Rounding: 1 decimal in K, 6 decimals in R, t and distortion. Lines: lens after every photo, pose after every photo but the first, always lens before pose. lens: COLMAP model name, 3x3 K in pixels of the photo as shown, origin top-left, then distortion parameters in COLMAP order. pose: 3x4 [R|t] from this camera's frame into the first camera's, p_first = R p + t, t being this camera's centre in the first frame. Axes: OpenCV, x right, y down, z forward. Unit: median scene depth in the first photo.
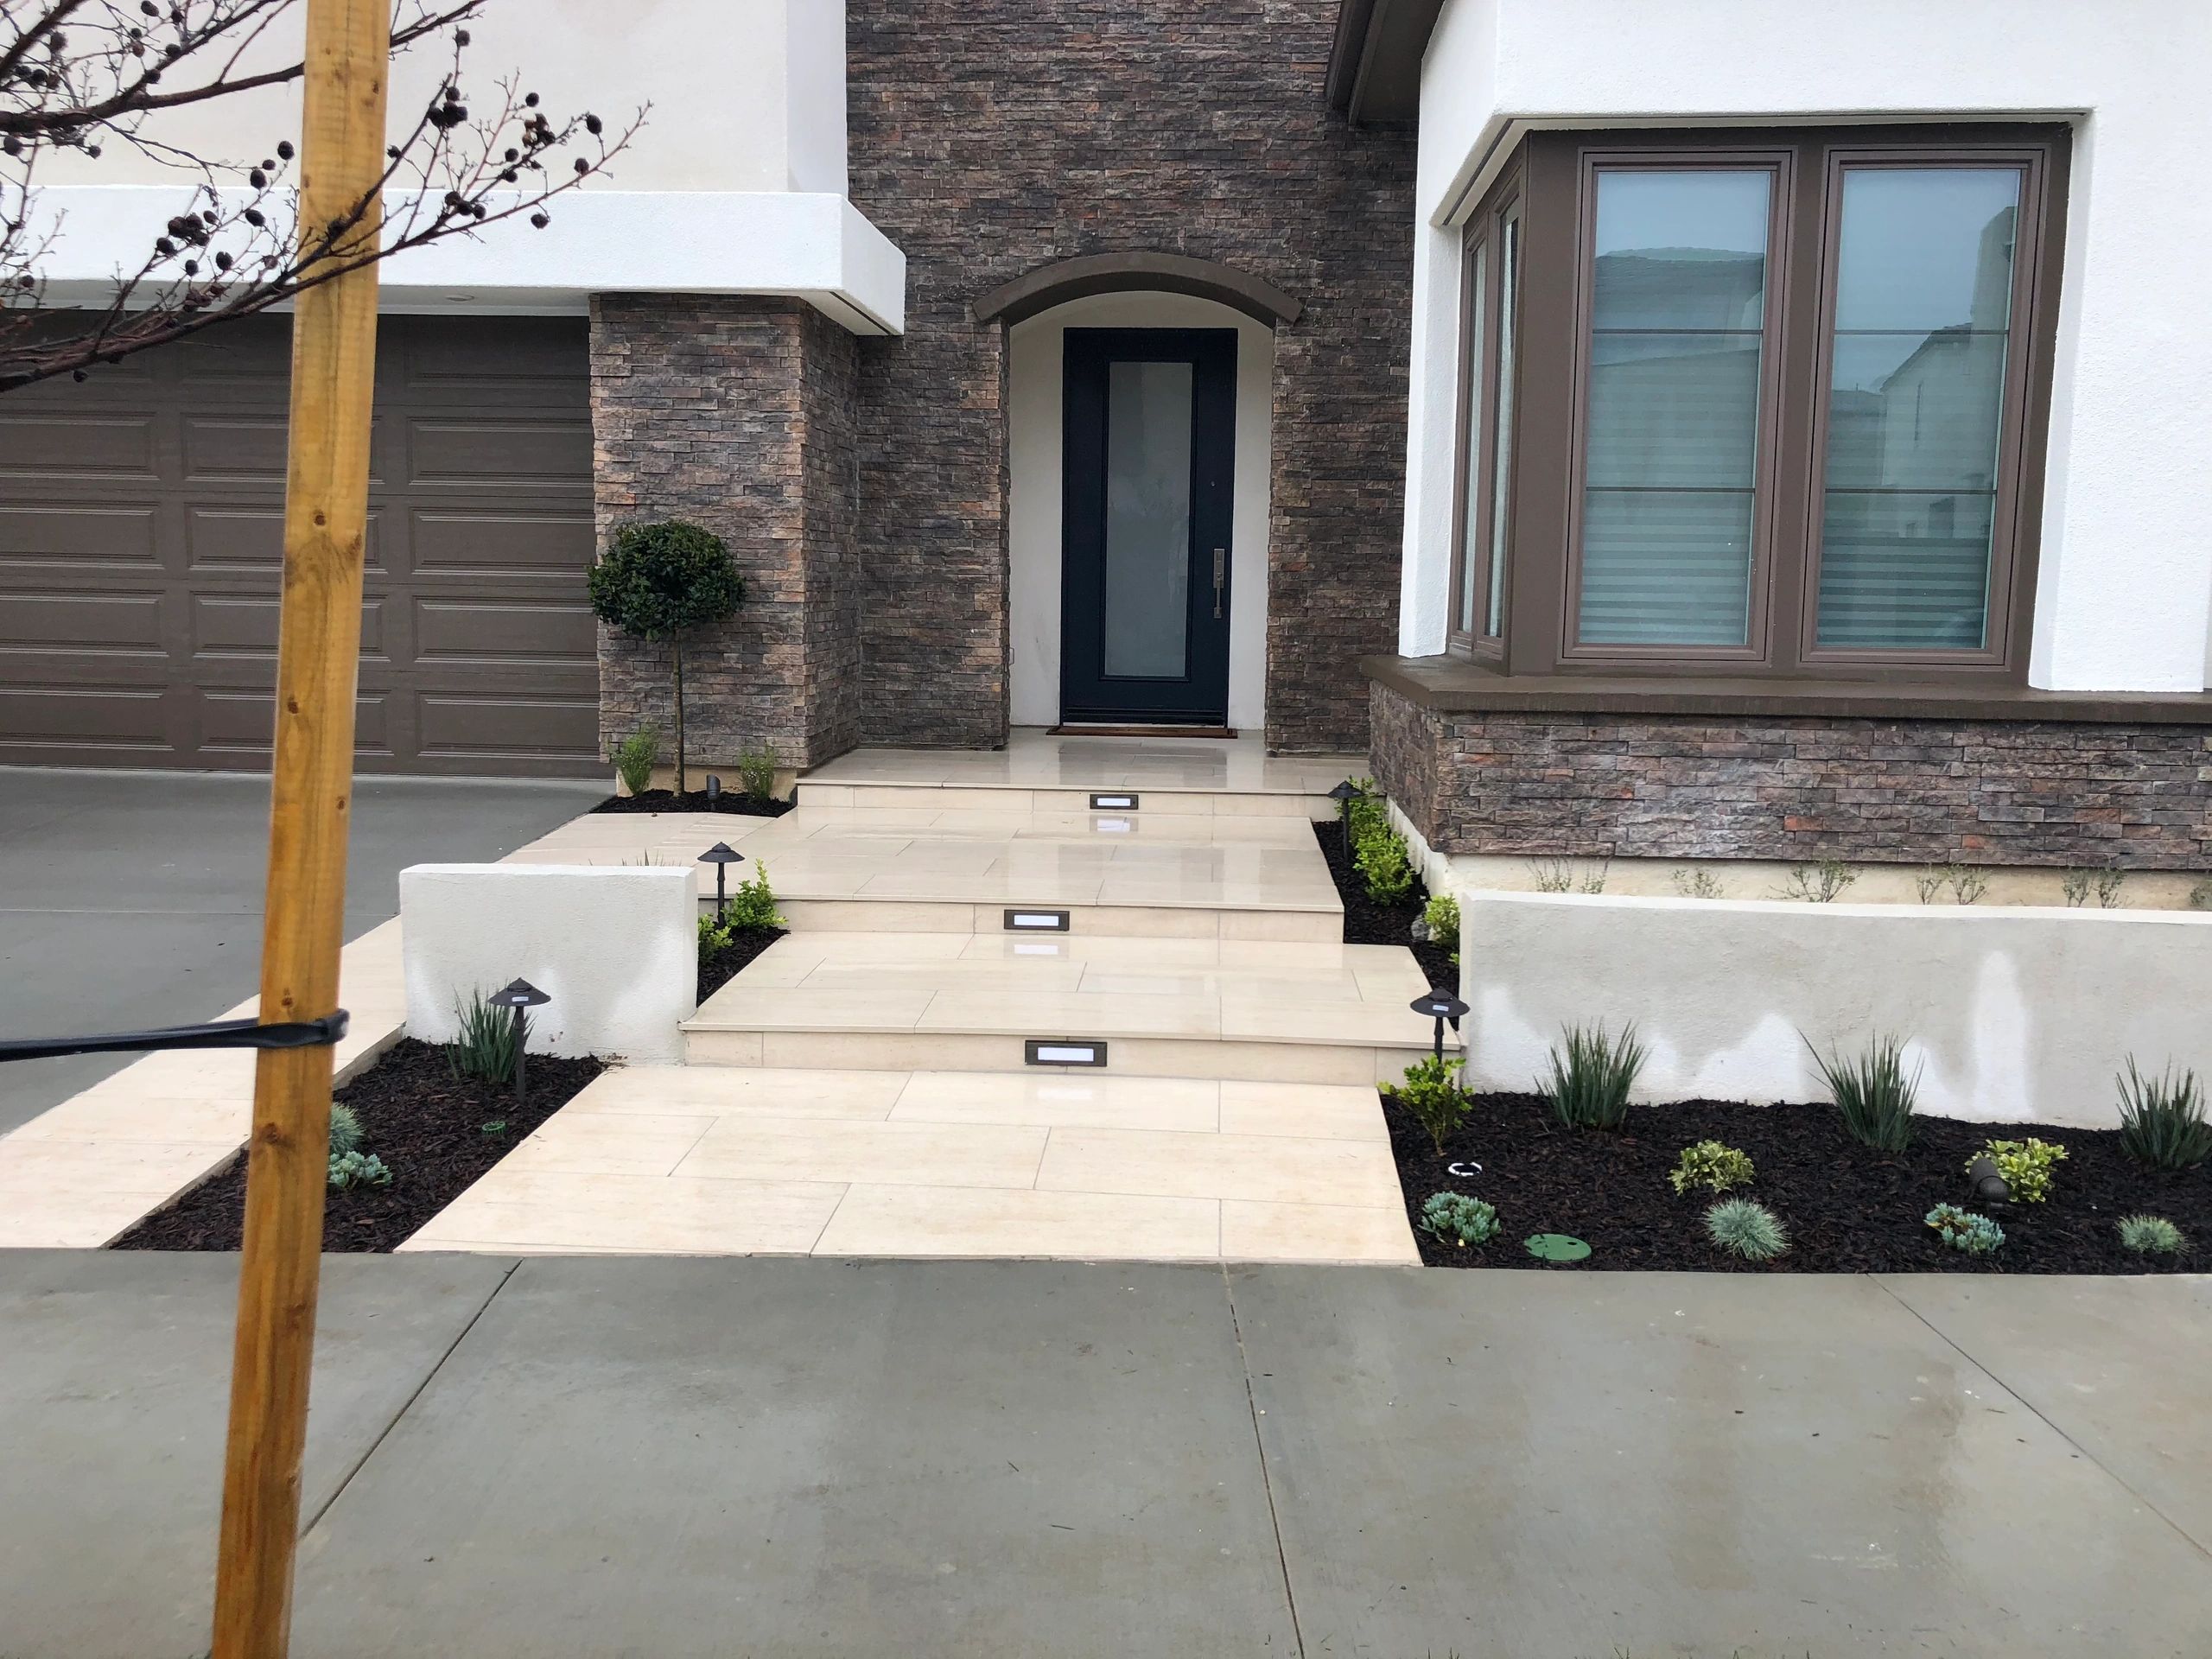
lens RADIAL K [[1764.0, 0, 1106.0], [0, 1764.0, 813.3], [0, 0, 1]] dist [0.019892, -0.025344]
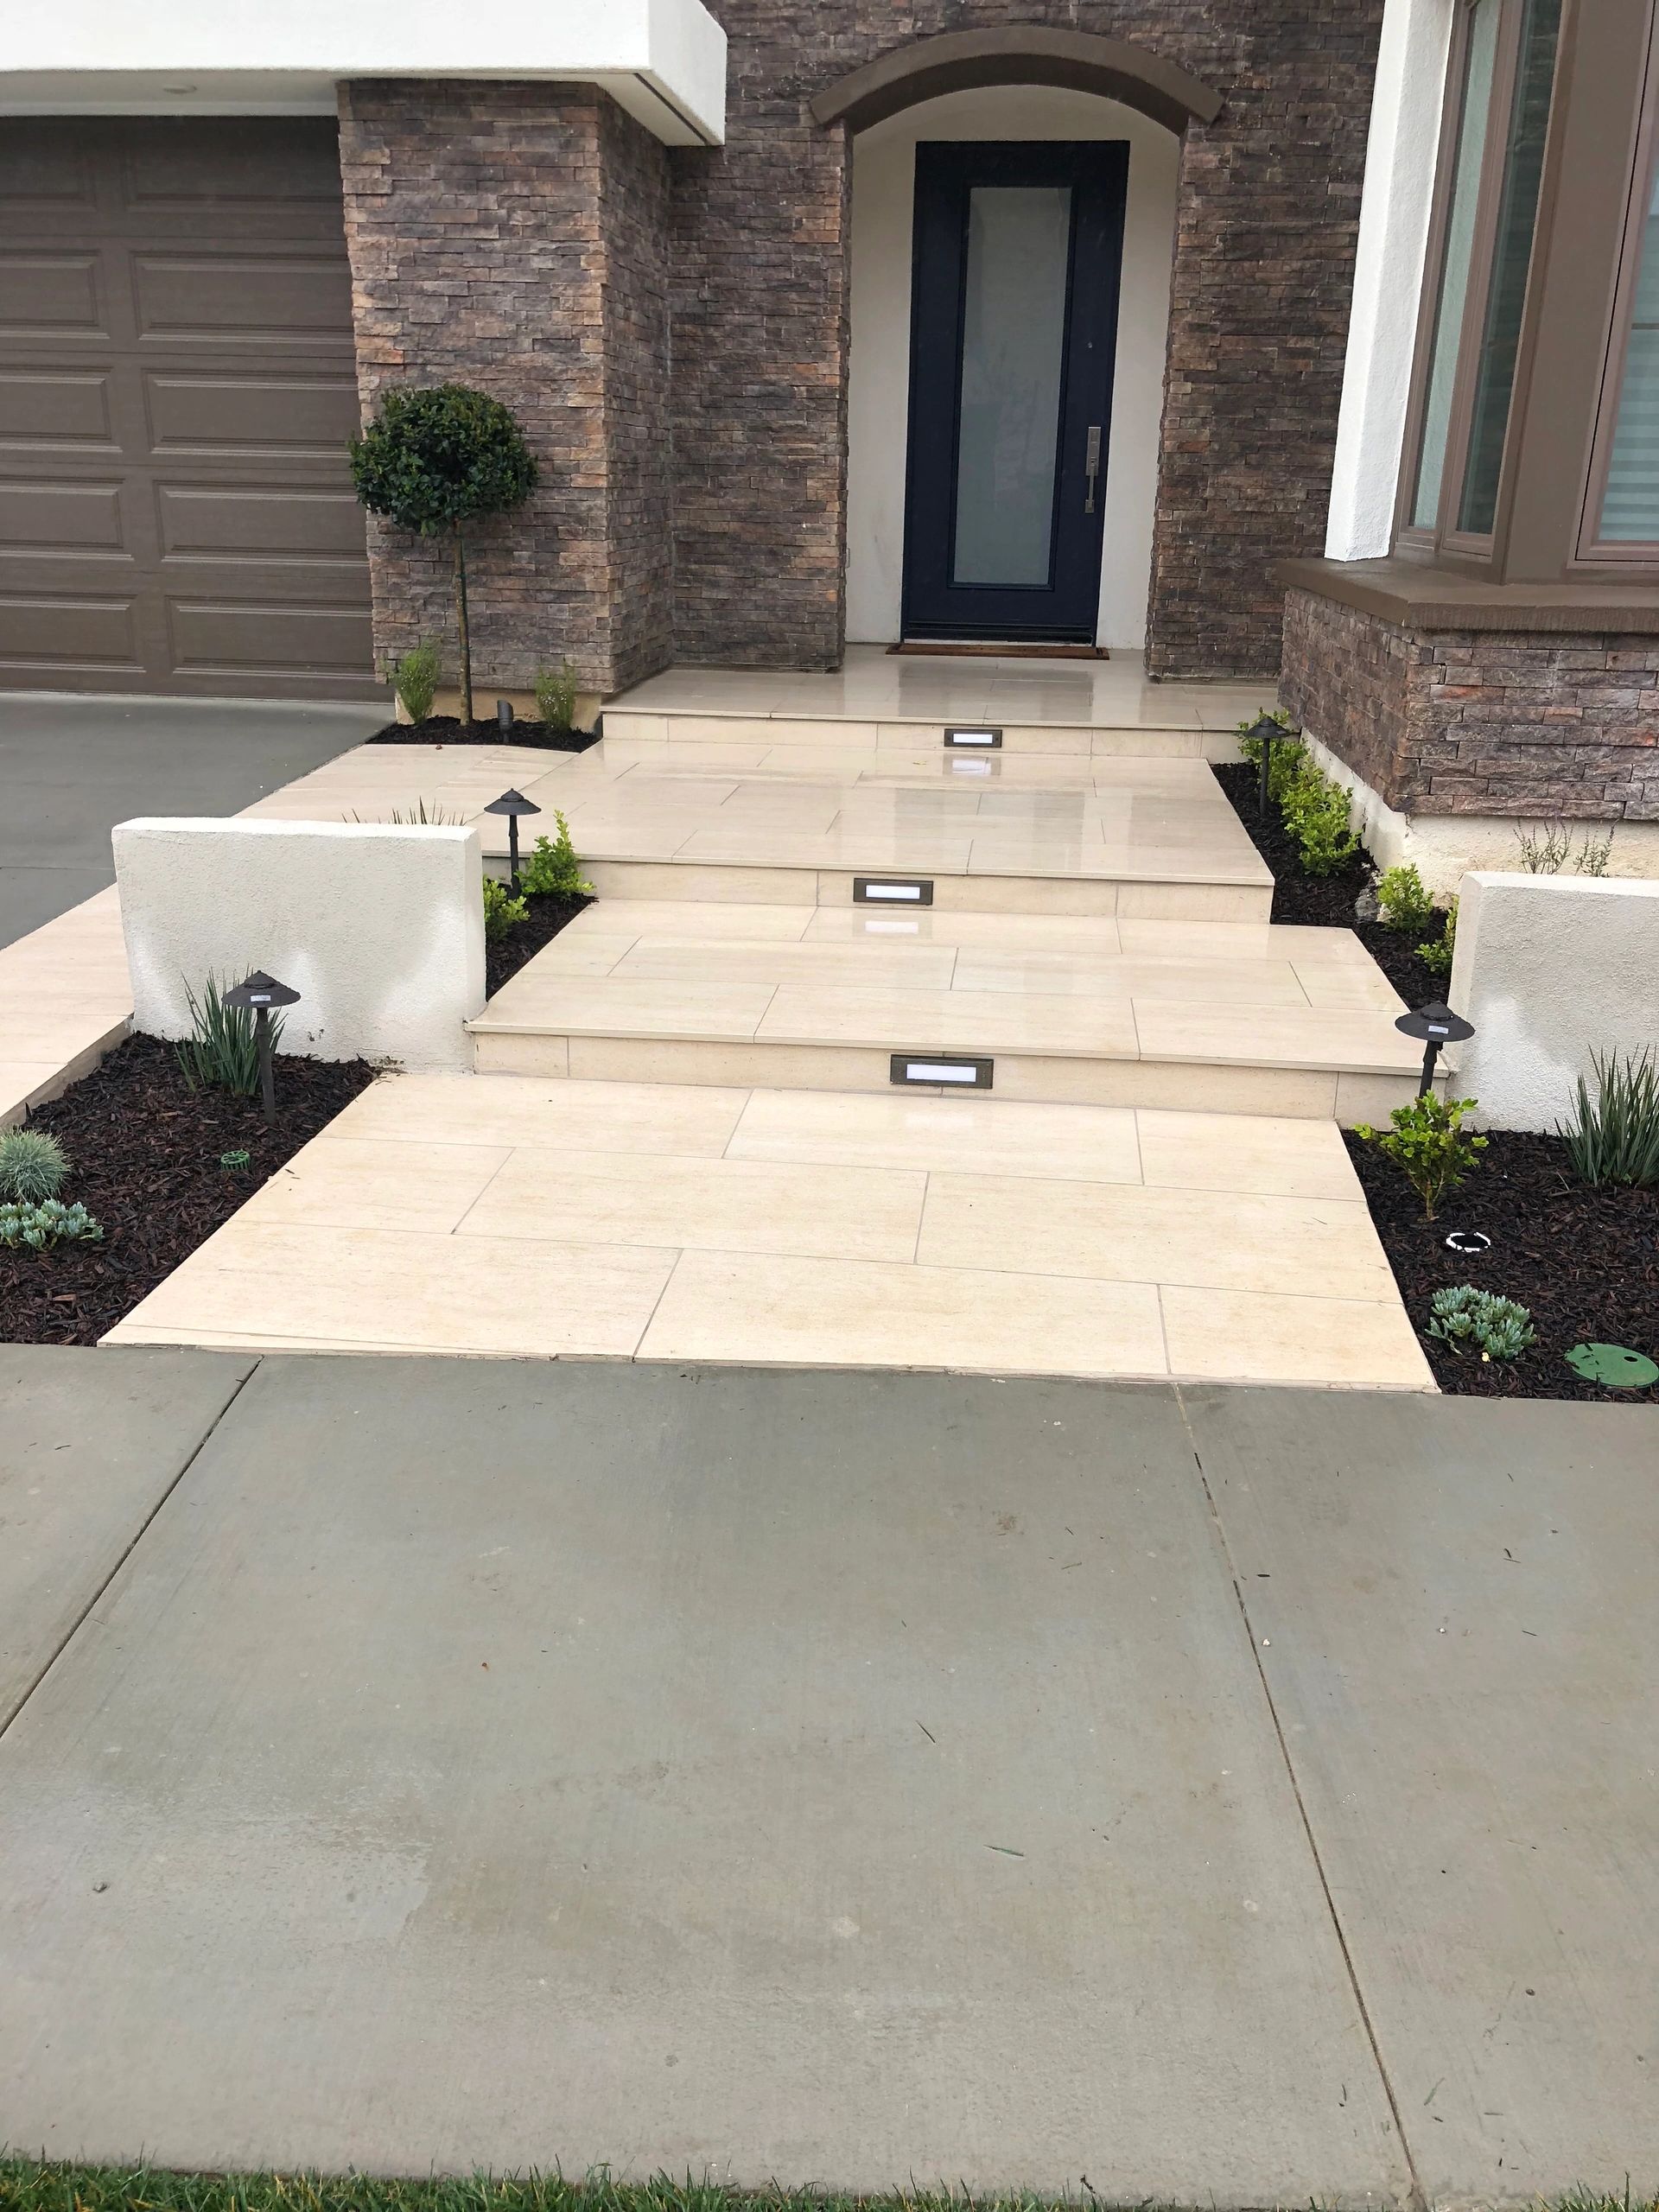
lens RADIAL K [[1764.0, 0, 818.2], [0, 1764.0, 1119.5], [0, 0, 1]] dist [0.019892, -0.025344]
pose [[0.998503, 0.022020, -0.050076, -0.023343], [-0.010856, 0.976961, 0.213142, -0.007164], [0.053616, -0.212280, 0.975737, 0.127625]]
